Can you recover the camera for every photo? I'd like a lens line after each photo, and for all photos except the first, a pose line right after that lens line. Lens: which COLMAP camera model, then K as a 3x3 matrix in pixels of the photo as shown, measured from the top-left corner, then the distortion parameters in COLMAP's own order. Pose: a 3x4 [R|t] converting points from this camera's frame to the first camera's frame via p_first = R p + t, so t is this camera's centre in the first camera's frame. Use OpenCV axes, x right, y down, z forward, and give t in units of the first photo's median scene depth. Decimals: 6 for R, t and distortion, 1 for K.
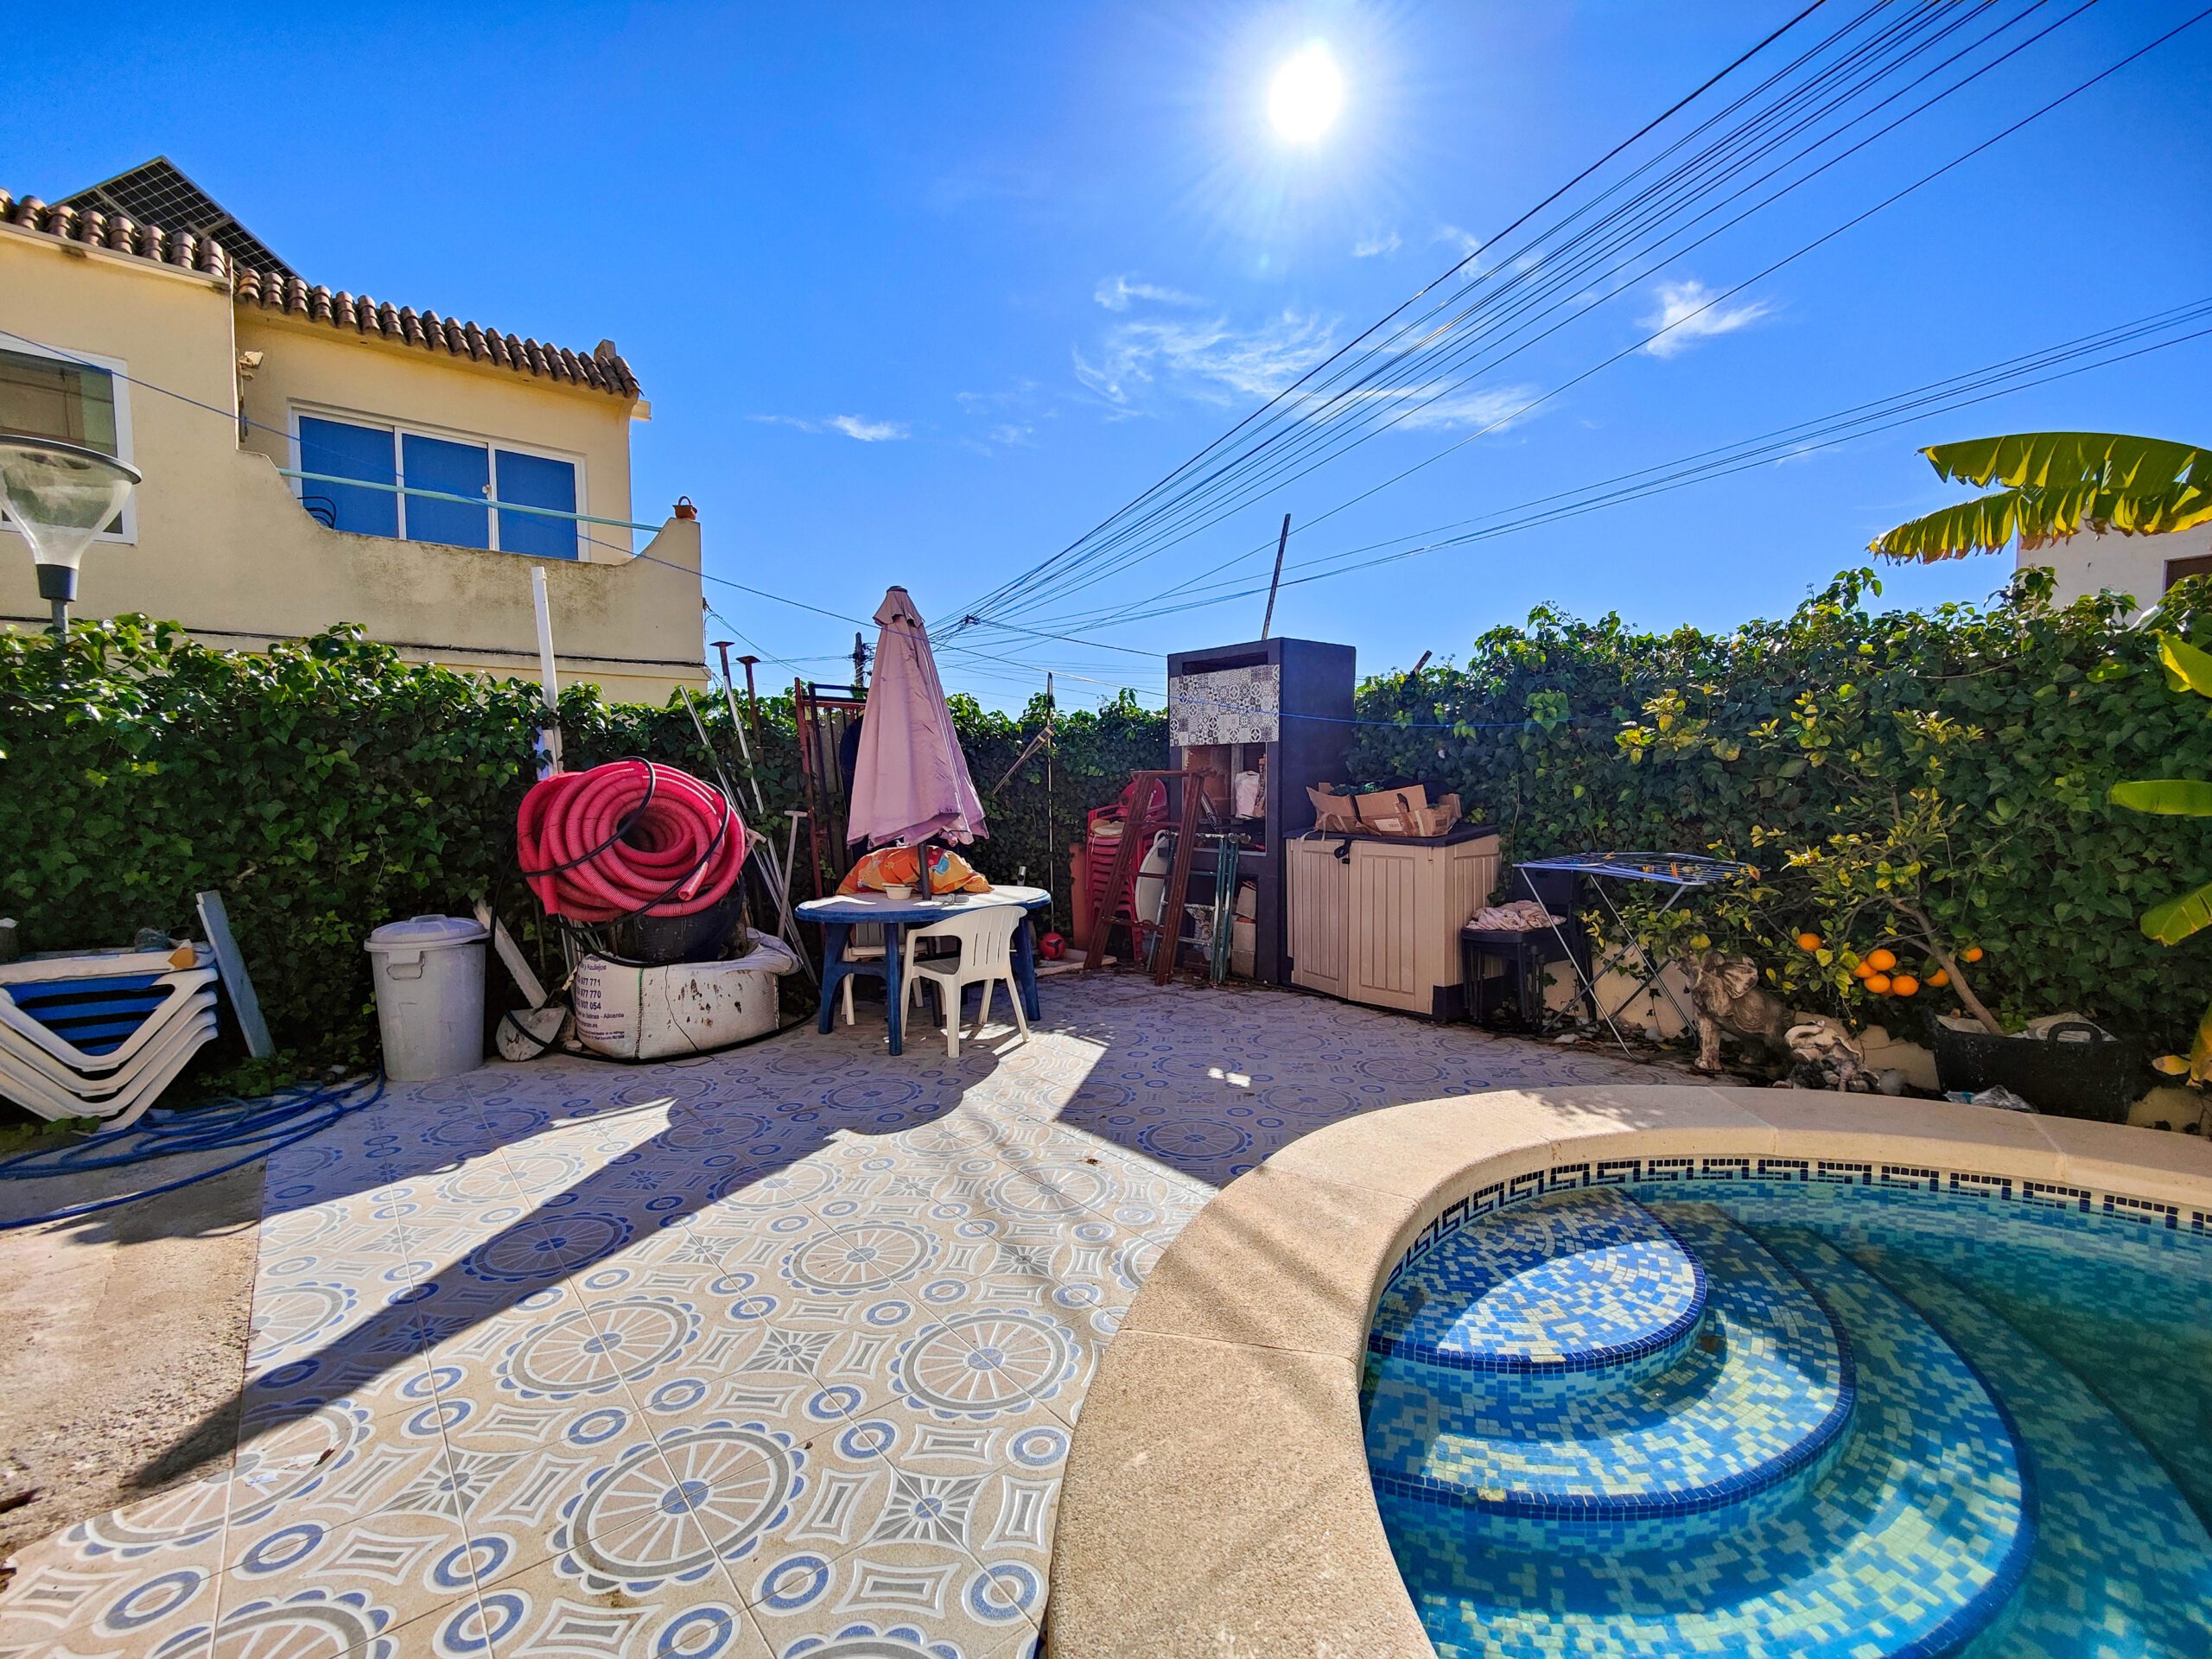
lens RADIAL K [[965.1, 0, 1112.5], [0, 965.1, 846.2], [0, 0, 1]] dist [0.016192, -0.010204]
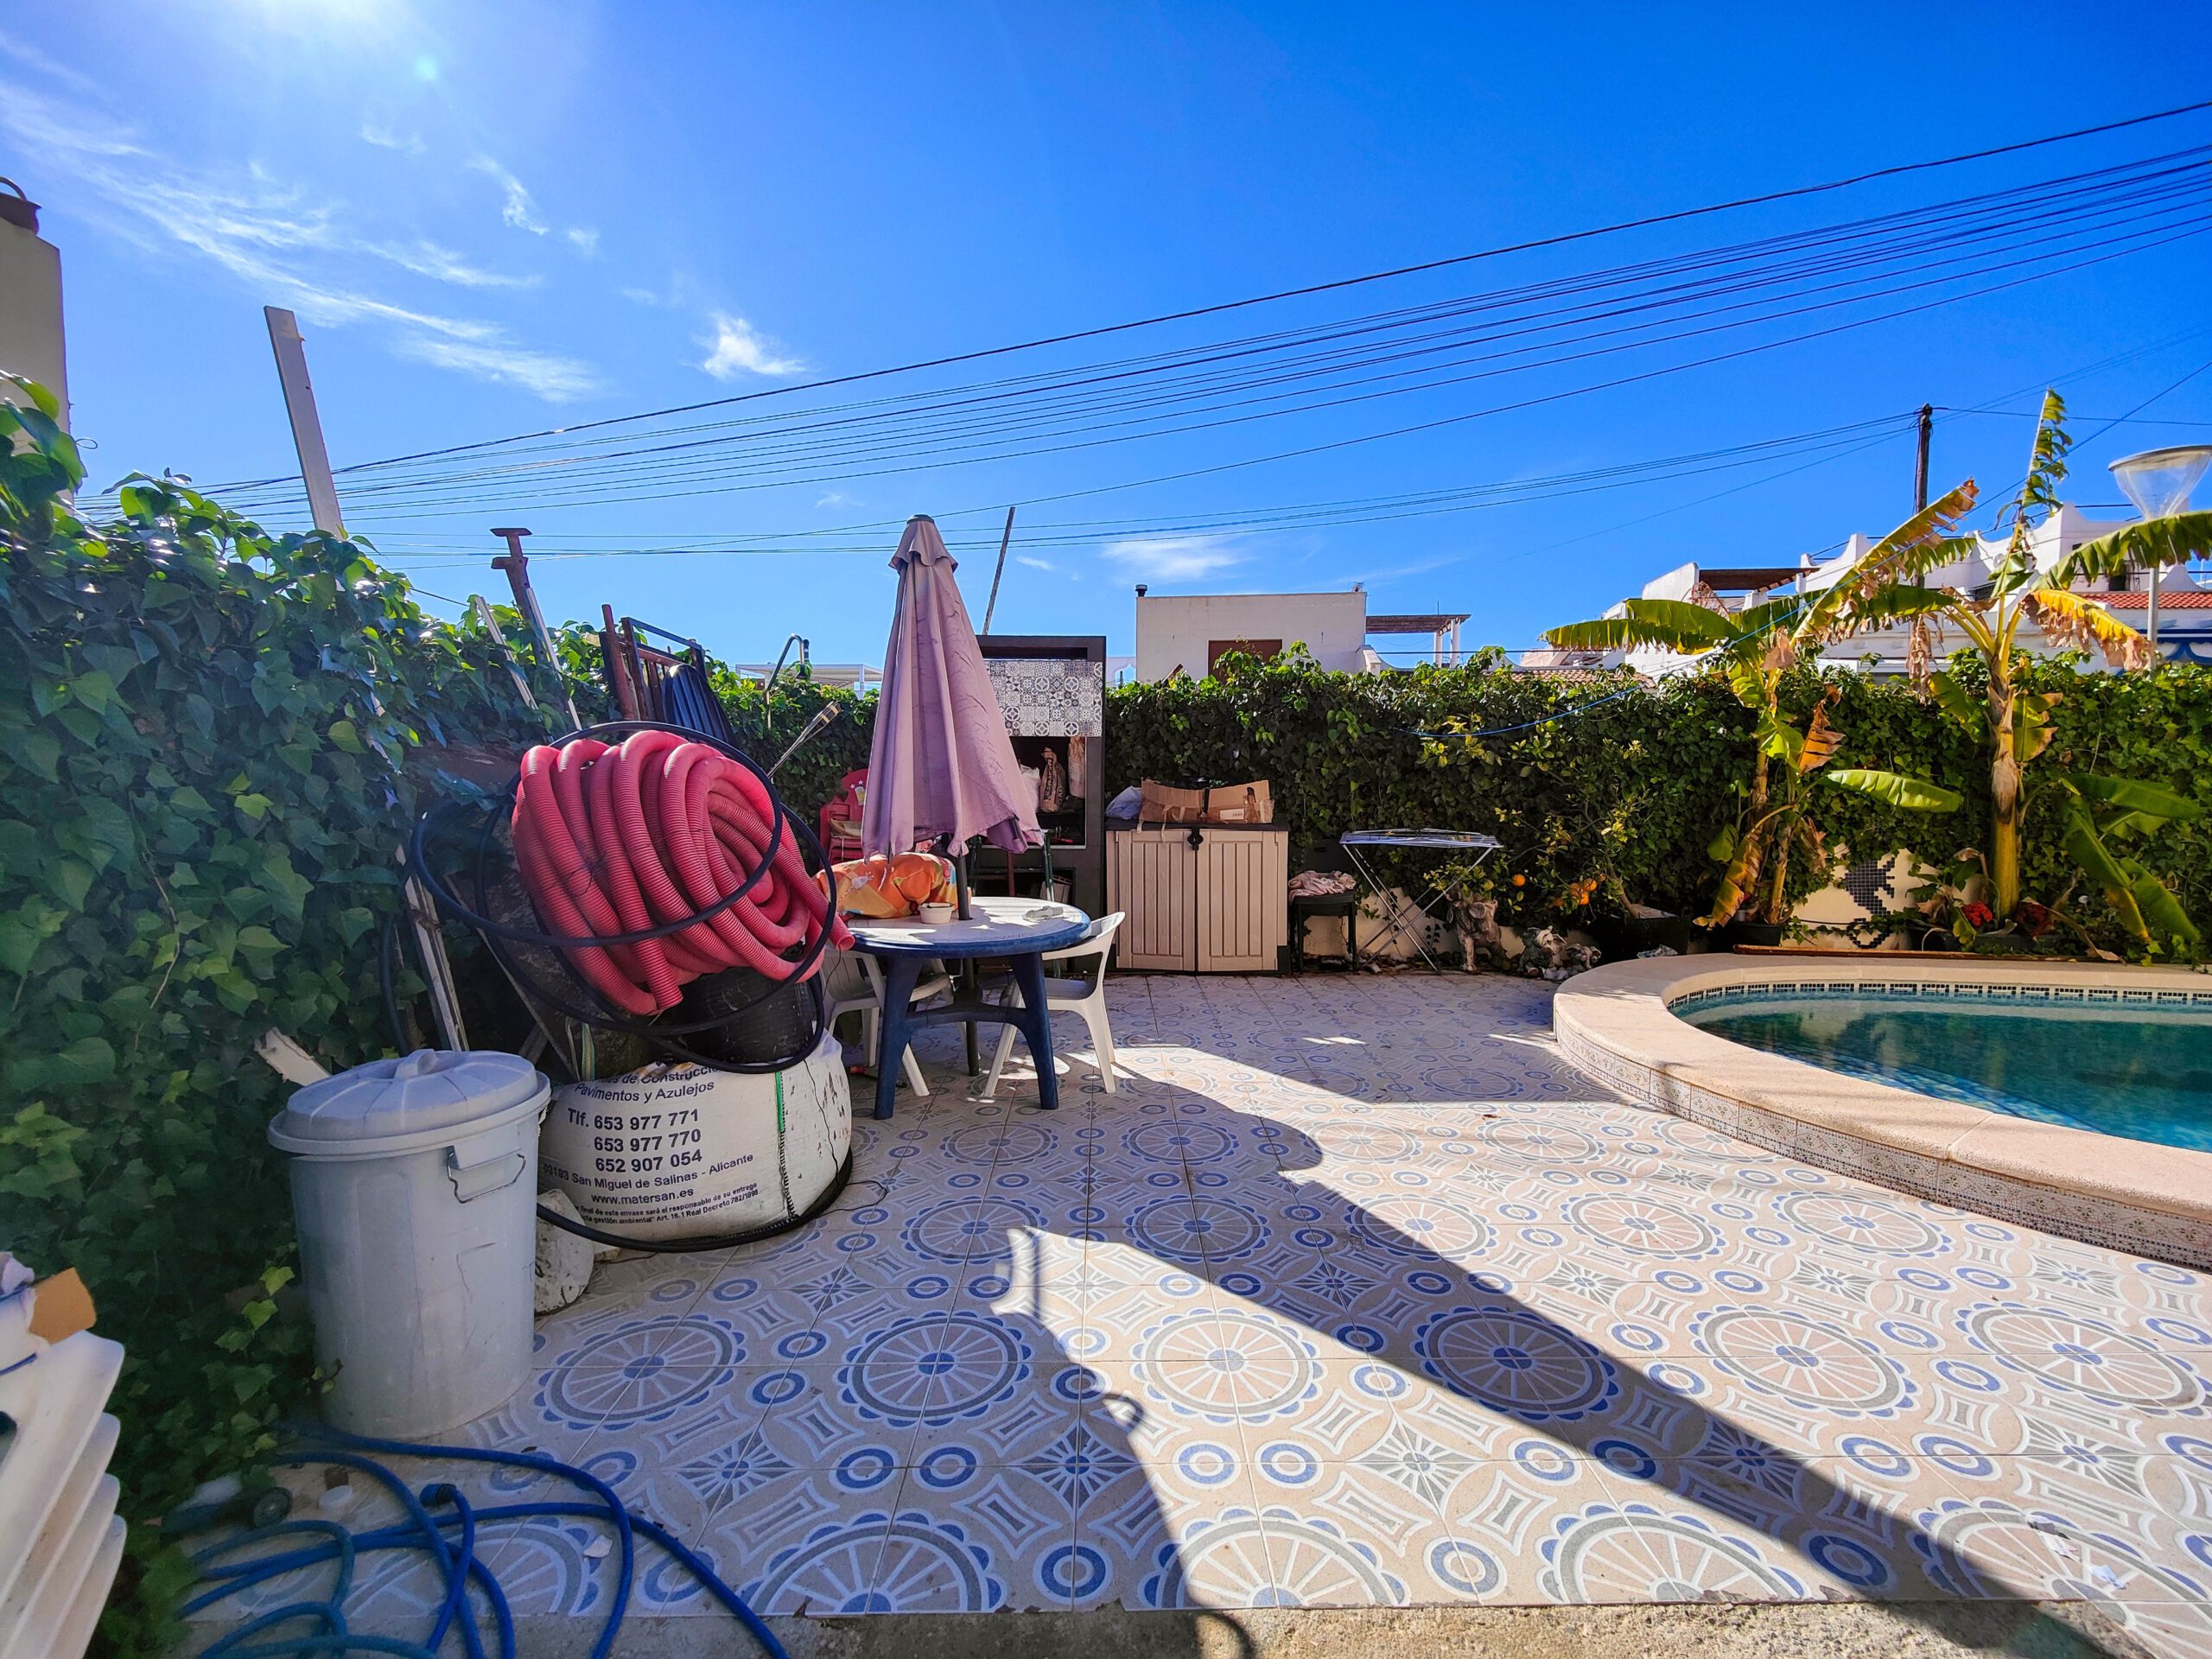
lens RADIAL K [[965.1, 0, 1122.4], [0, 965.1, 837.9], [0, 0, 1]] dist [0.016192, -0.010204]
pose [[0.628403, -0.040503, 0.776833, -0.720139], [0.044693, 0.998874, 0.015926, -0.018837], [-0.776603, 0.024711, 0.629505, 0.389302]]
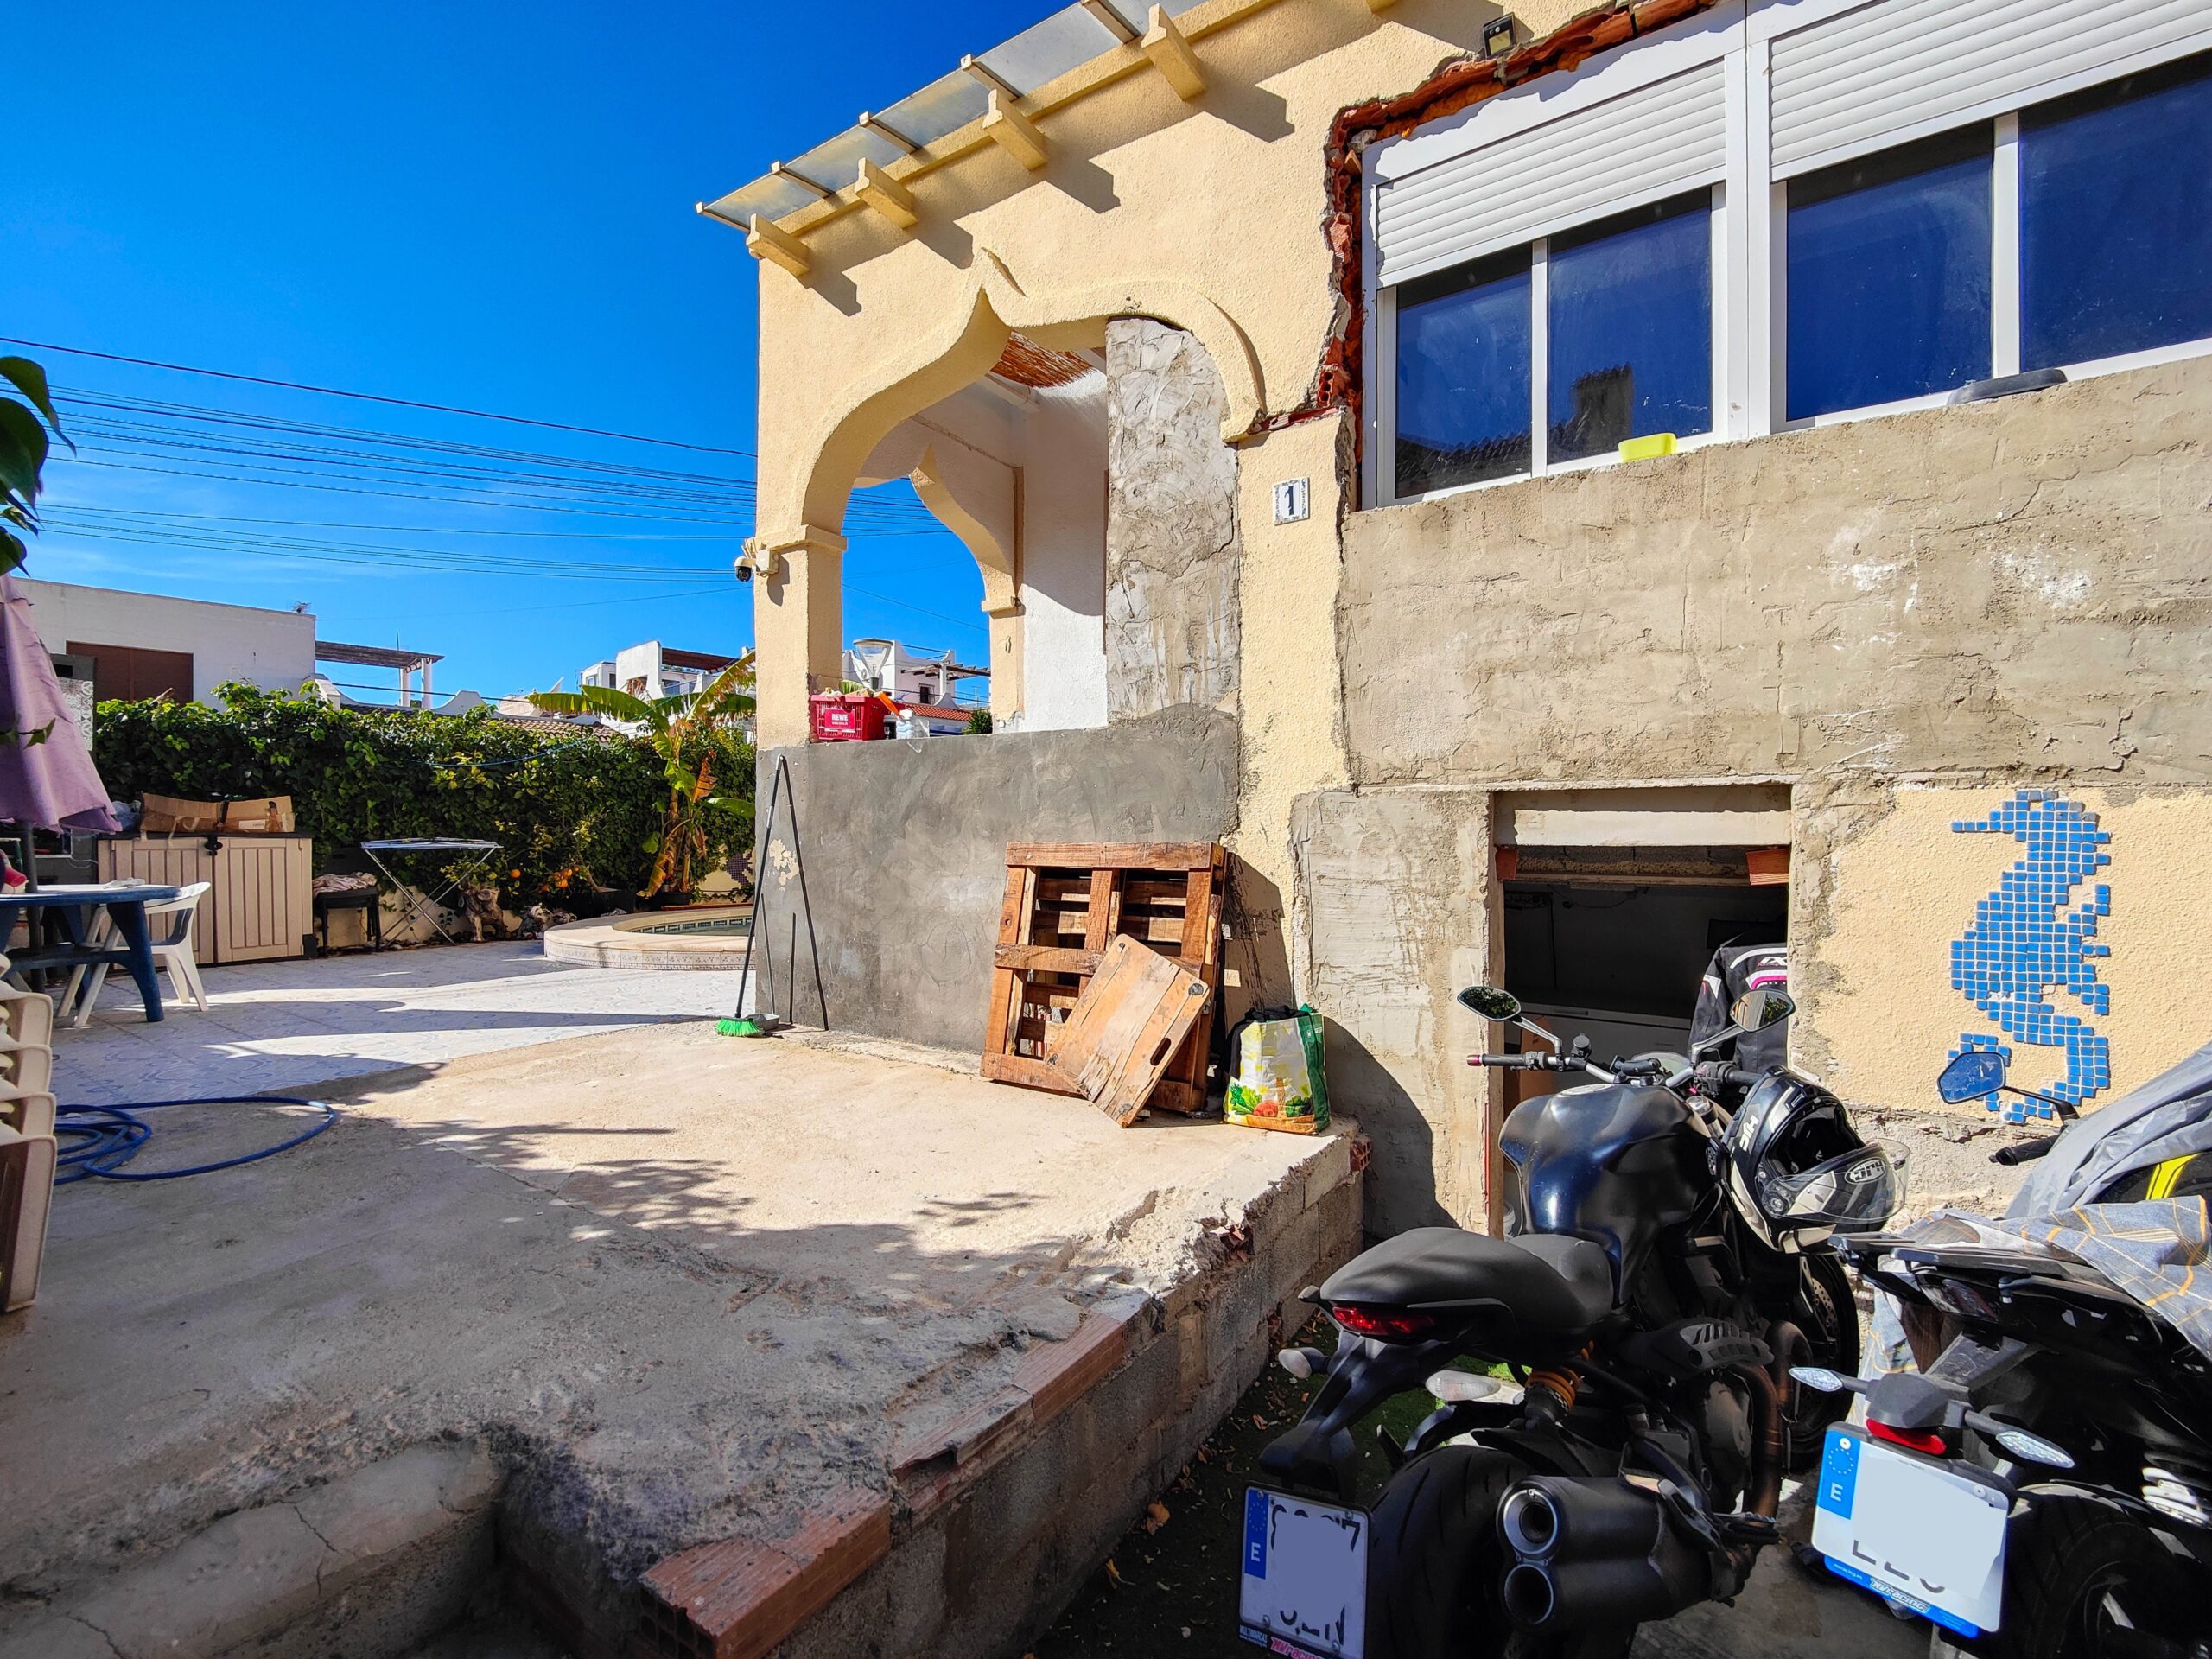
lens RADIAL K [[965.1, 0, 1093.7], [0, 965.1, 837.1], [0, 0, 1]] dist [0.016192, -0.010204]
pose [[-0.256369, 0.000128, 0.966579, -1.384735], [0.065527, 0.997702, 0.017248, 0.051491], [-0.964355, 0.067759, -0.255788, 0.217627]]
